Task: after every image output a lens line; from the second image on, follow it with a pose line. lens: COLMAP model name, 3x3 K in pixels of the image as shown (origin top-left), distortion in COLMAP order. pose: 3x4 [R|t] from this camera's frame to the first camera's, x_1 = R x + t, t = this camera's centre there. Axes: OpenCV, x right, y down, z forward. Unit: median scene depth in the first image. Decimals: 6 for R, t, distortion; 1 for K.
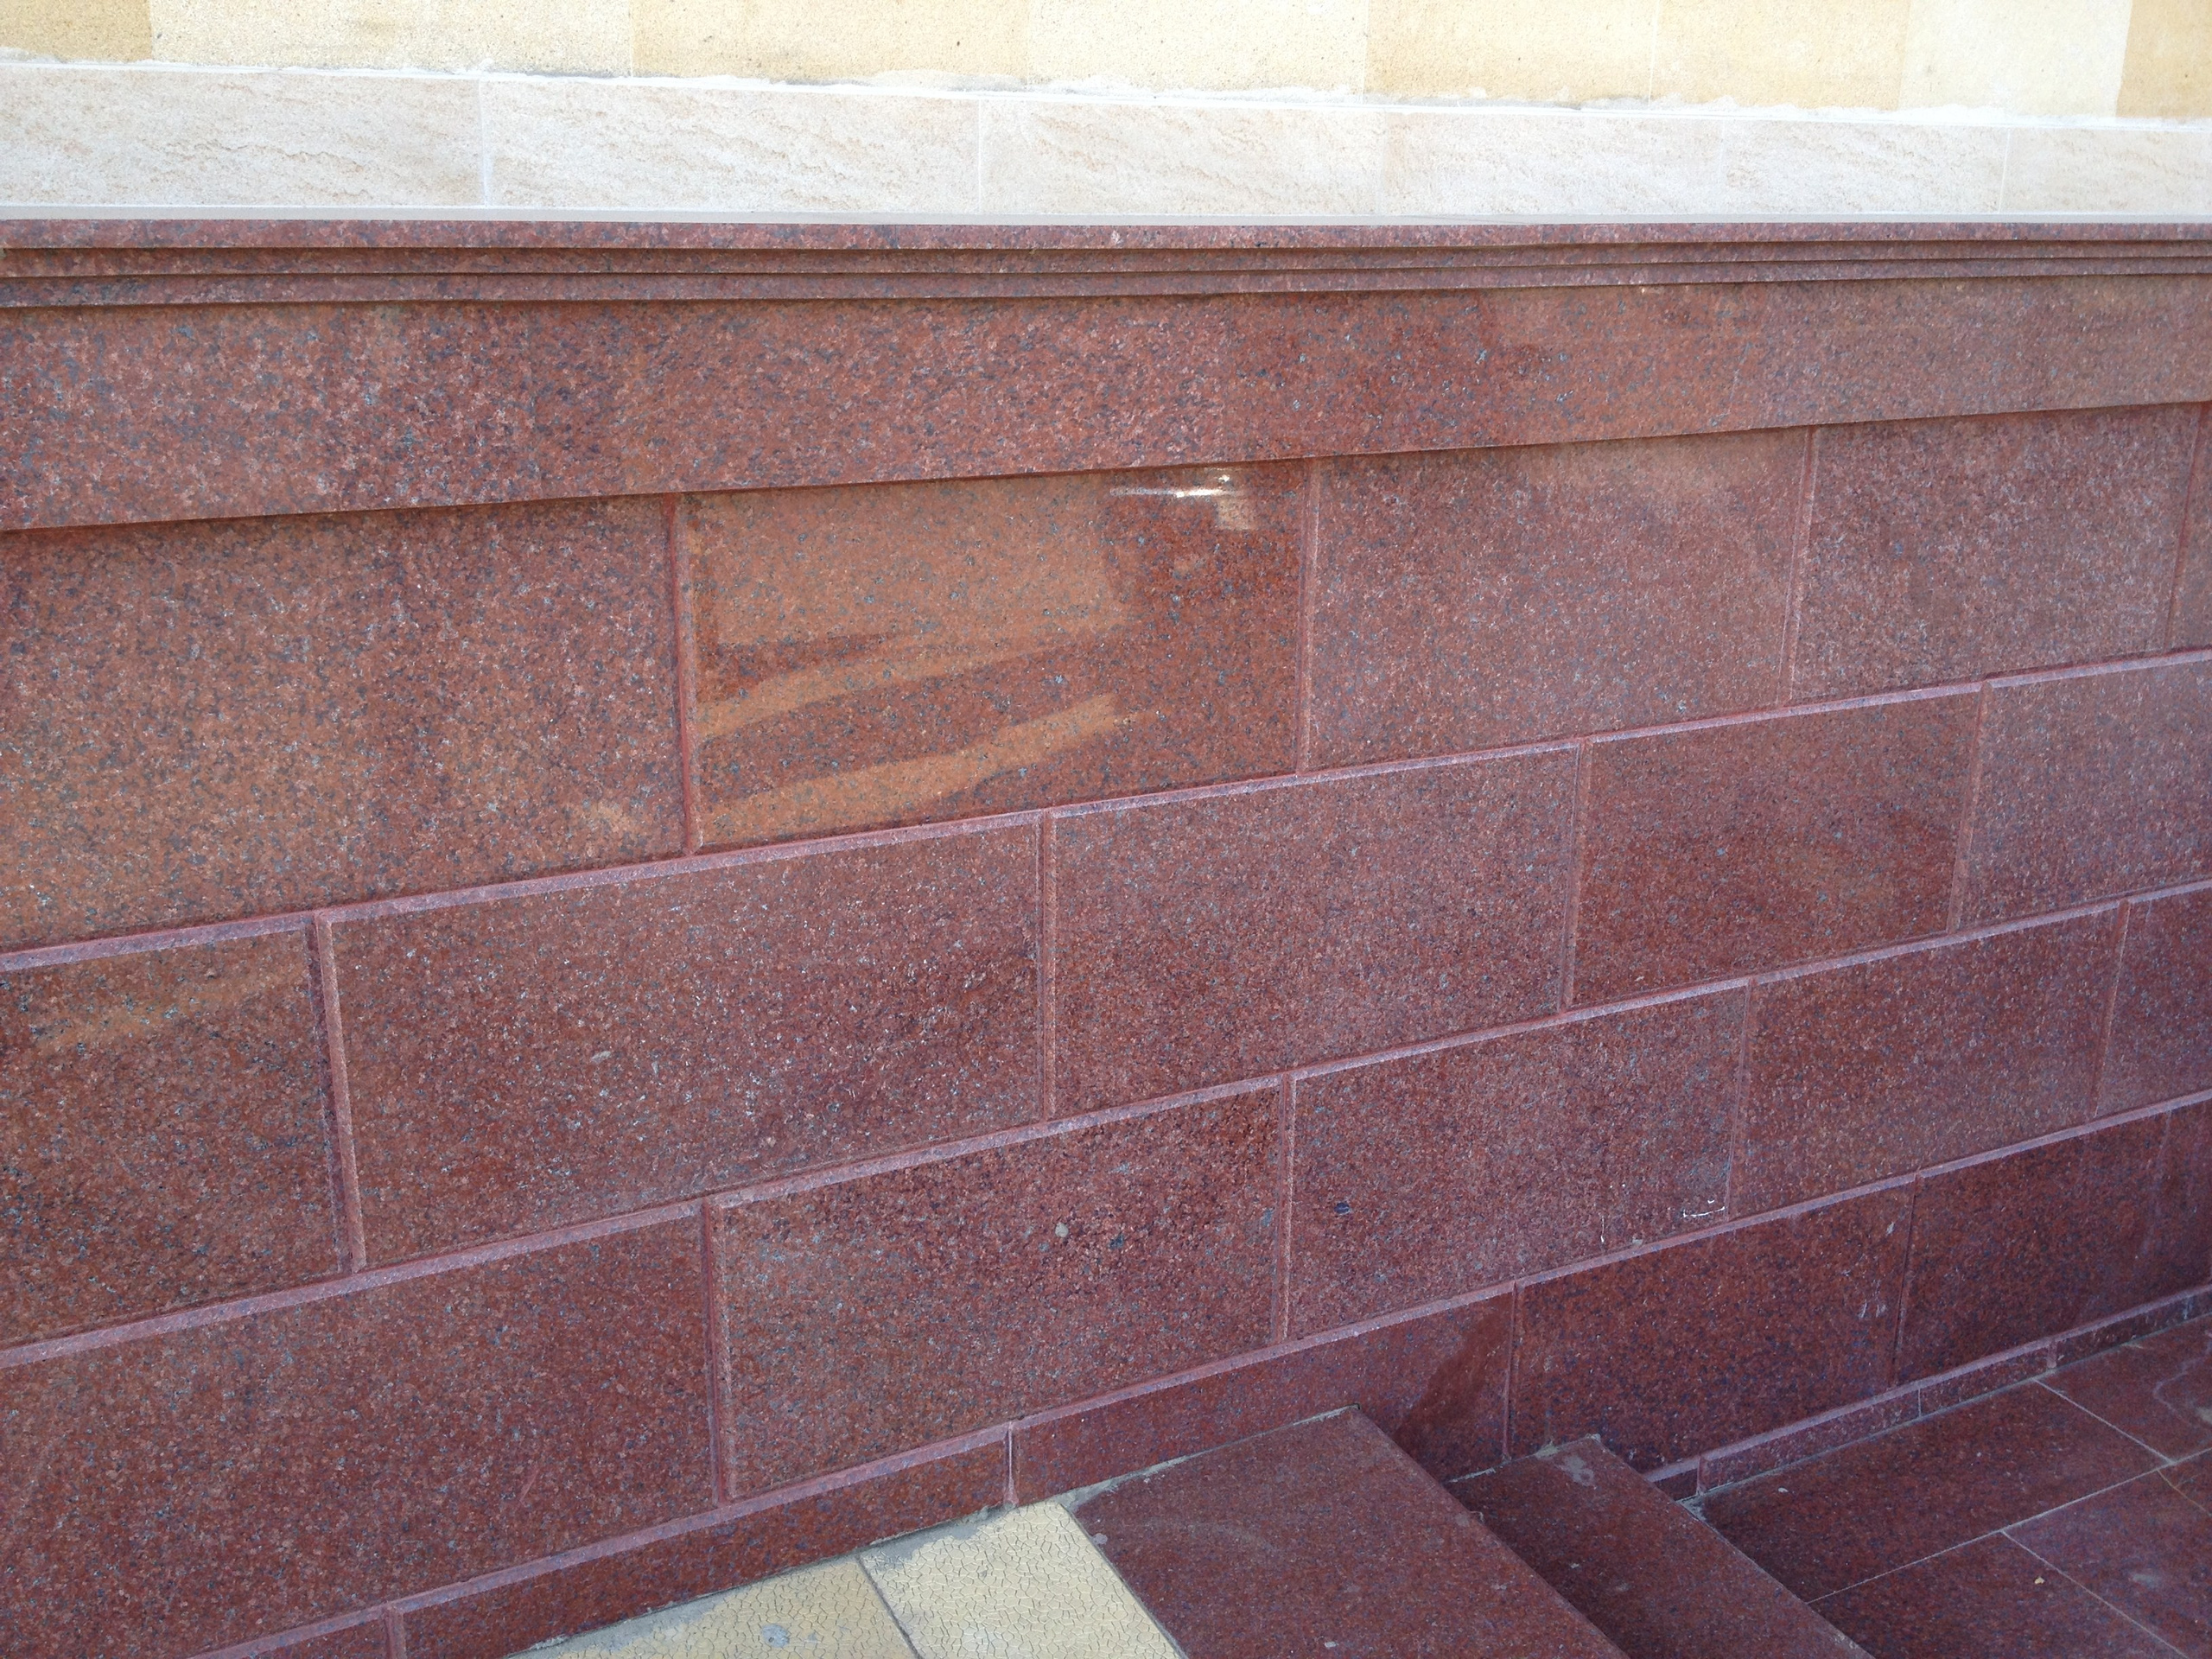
lens RADIAL K [[1997.8, 0, 1095.2], [0, 1997.8, 828.2], [0, 0, 1]] dist [0.181649, -0.402848]
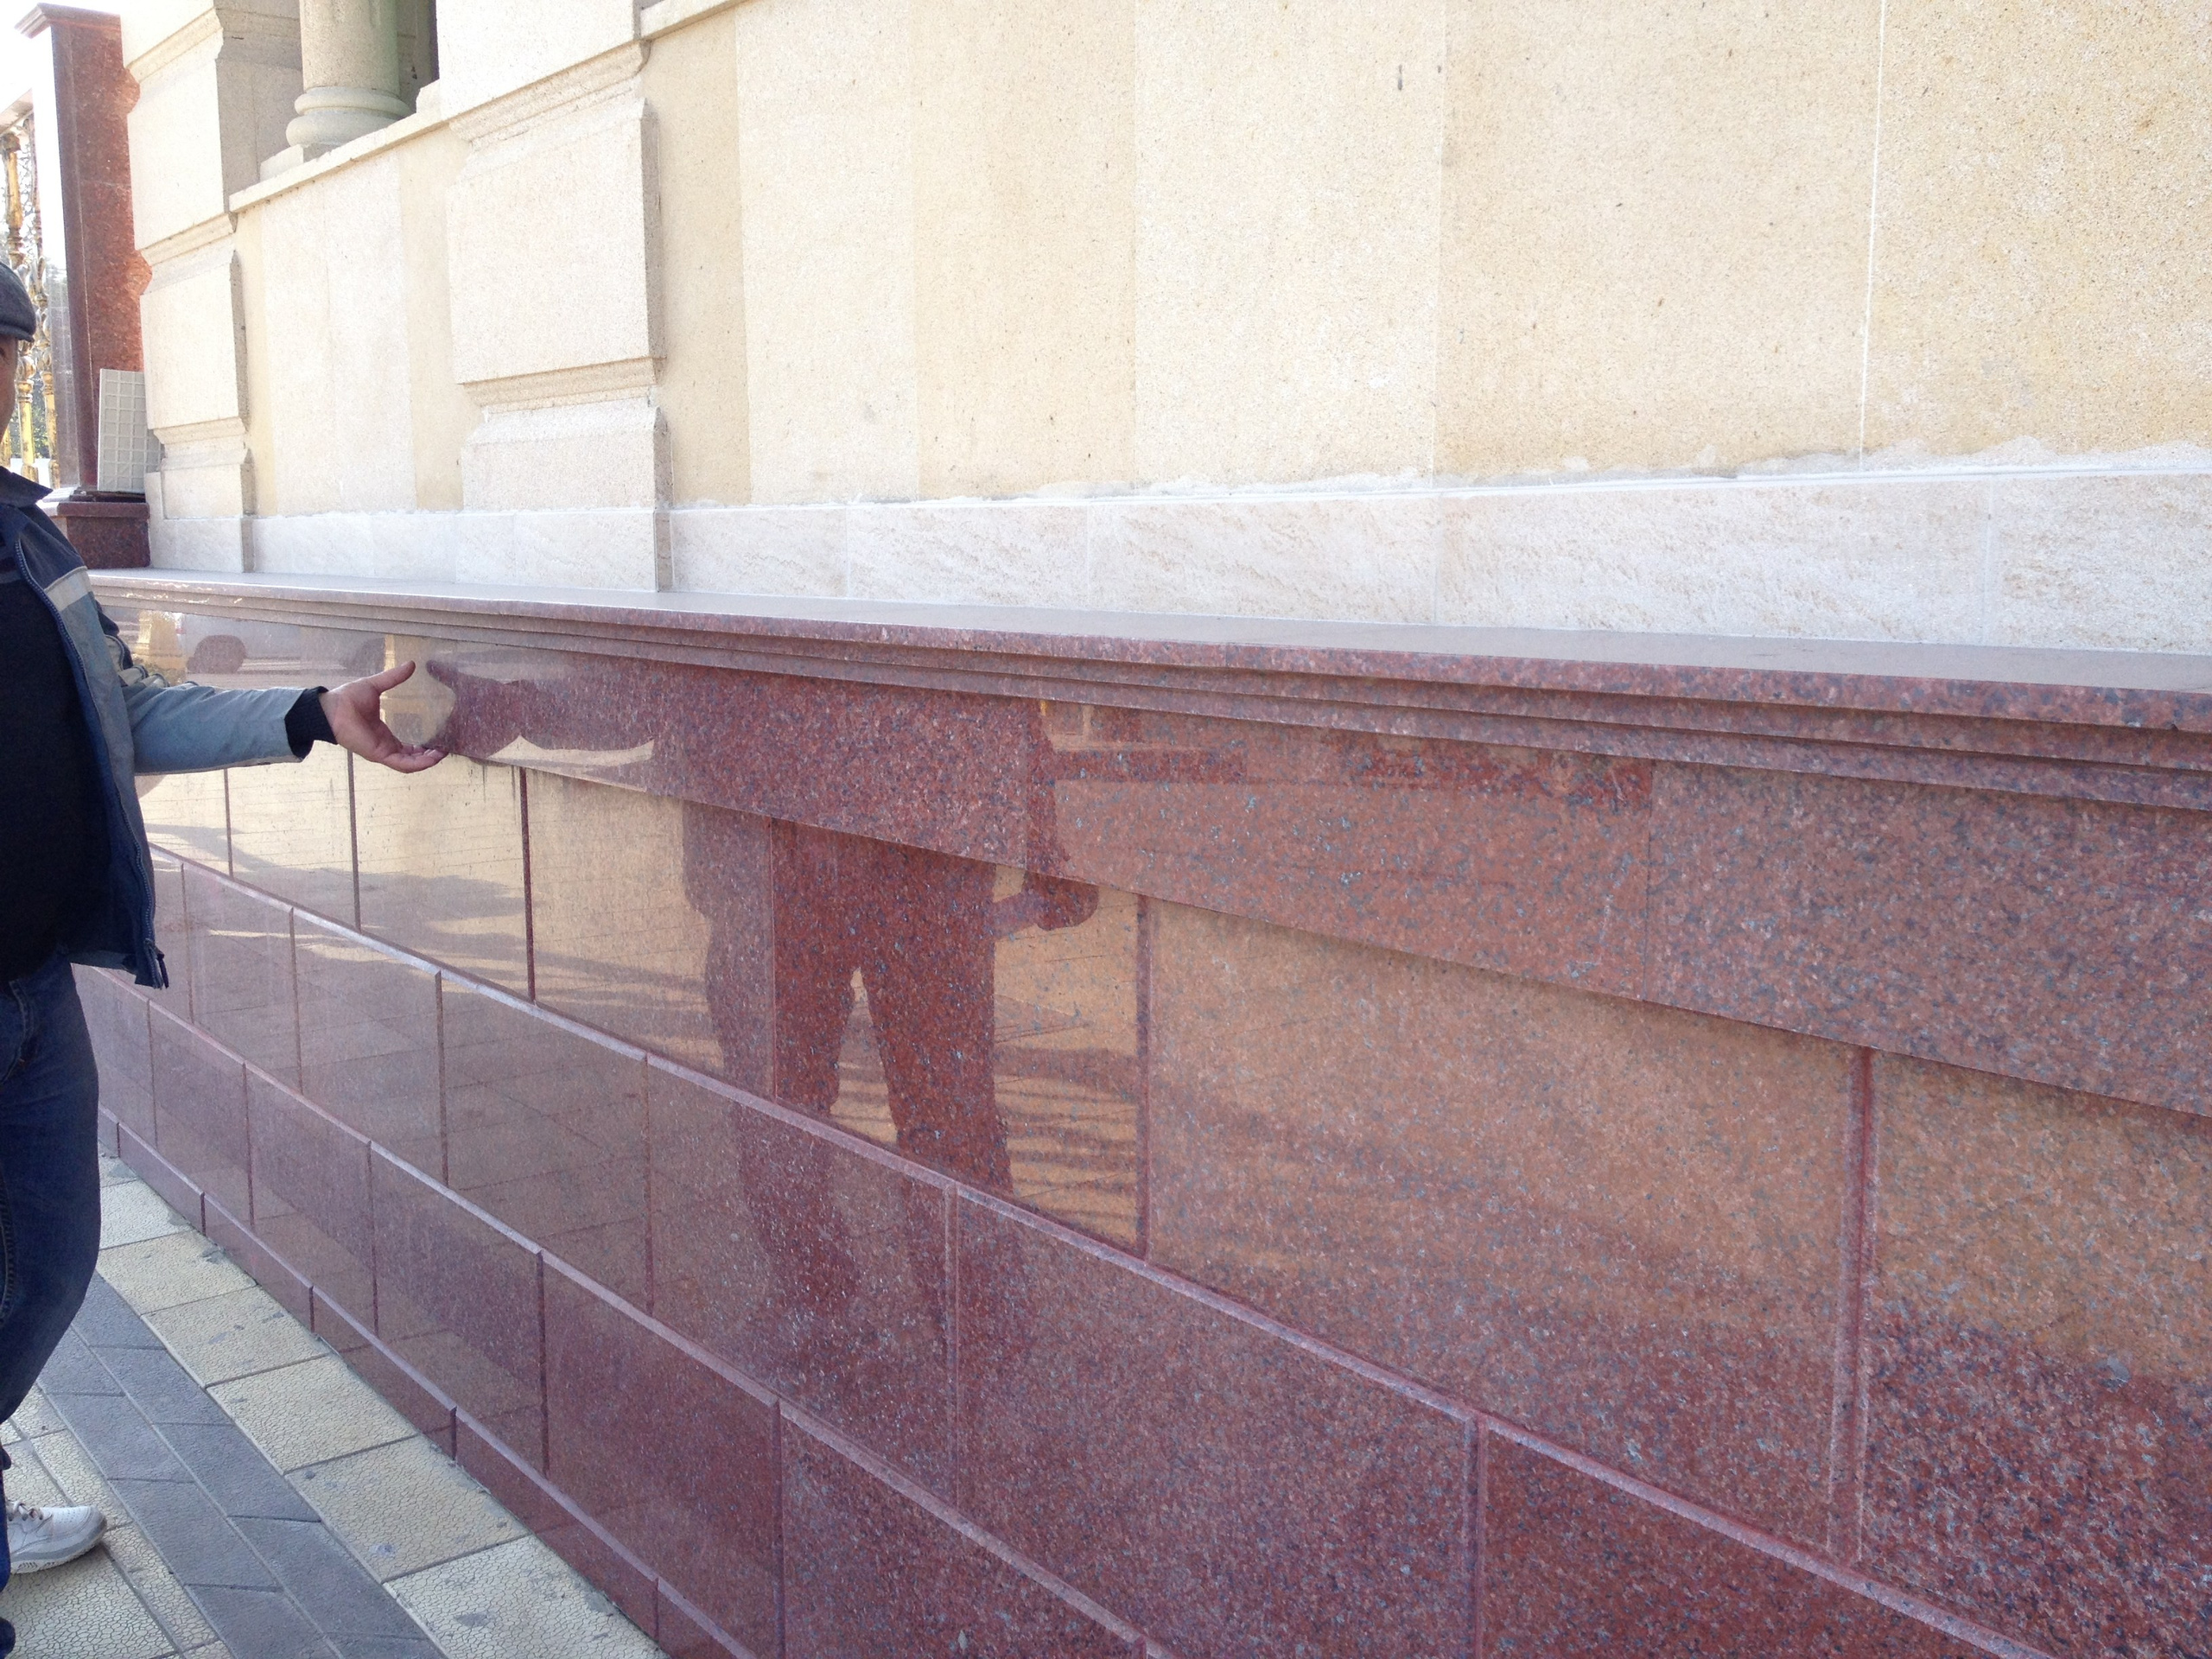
lens RADIAL K [[1997.4, 0, 1093.4], [0, 1997.4, 838.1], [0, 0, 1]] dist [0.124031, -0.219524]
pose [[0.210497, 0.132877, -0.968522, 0.865966], [-0.290685, 0.954416, 0.067764, -0.241578], [0.933377, 0.267270, 0.239527, 0.726815]]
